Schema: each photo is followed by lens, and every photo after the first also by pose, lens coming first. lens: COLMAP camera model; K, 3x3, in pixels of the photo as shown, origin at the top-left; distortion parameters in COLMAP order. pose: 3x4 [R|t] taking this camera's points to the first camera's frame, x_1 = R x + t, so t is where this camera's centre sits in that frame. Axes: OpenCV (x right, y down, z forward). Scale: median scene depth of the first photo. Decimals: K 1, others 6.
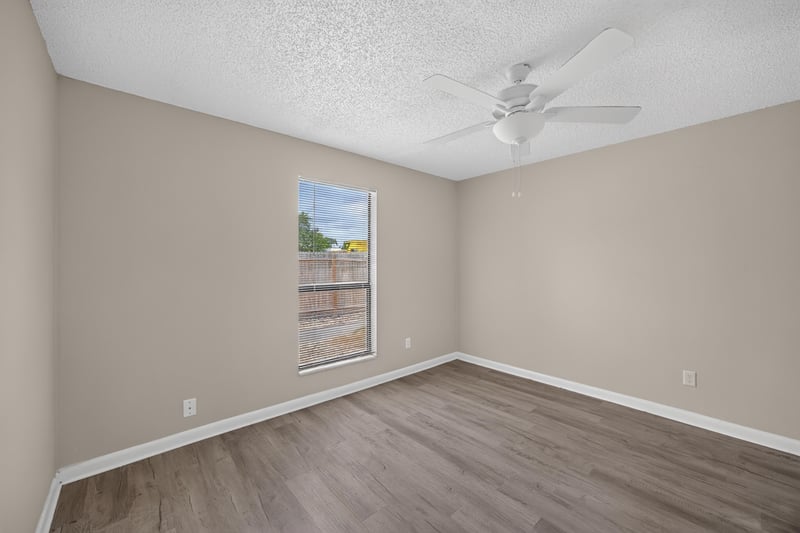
lens RADIAL K [[303.2, 0, 408.4], [0, 303.2, 265.6], [0, 0, 1]] dist [-0.020094, 0.004683]
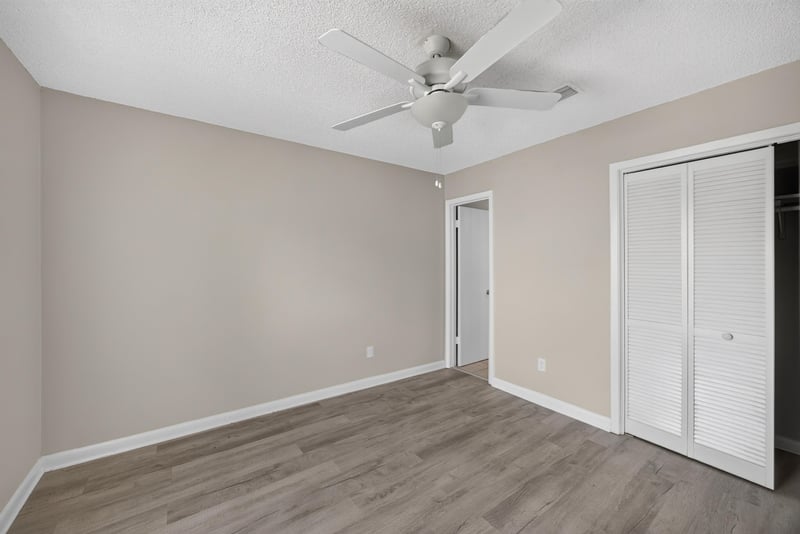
lens RADIAL K [[303.2, 0, 400.5], [0, 303.2, 263.9], [0, 0, 1]] dist [-0.020094, 0.004683]
pose [[0.131695, 0.004581, 0.991280, -0.360168], [0.003025, 0.999983, -0.005023, -0.002627], [-0.991286, 0.003661, 0.131679, 0.688061]]
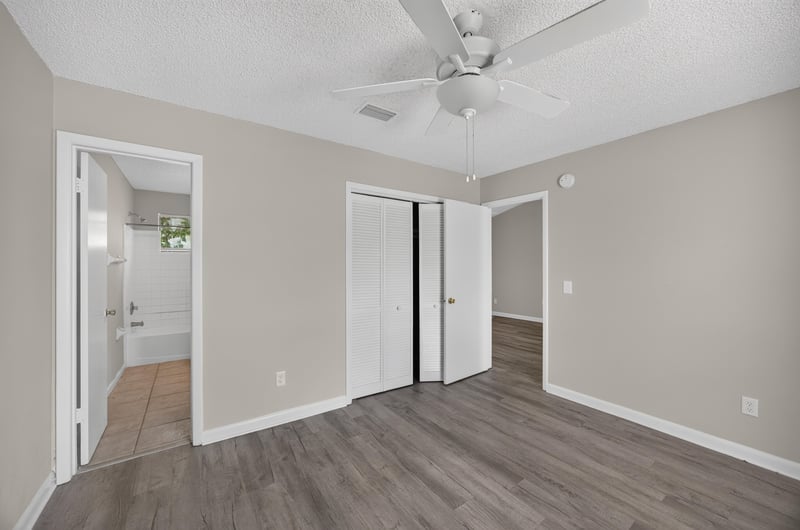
lens RADIAL K [[303.2, 0, 397.2], [0, 303.2, 267.0], [0, 0, 1]] dist [-0.020094, 0.004683]
pose [[-0.987303, 0.003260, 0.158813, 0.287555], [0.004560, 0.999959, 0.007820, -0.005783], [-0.158781, 0.008445, -0.987278, 1.242754]]
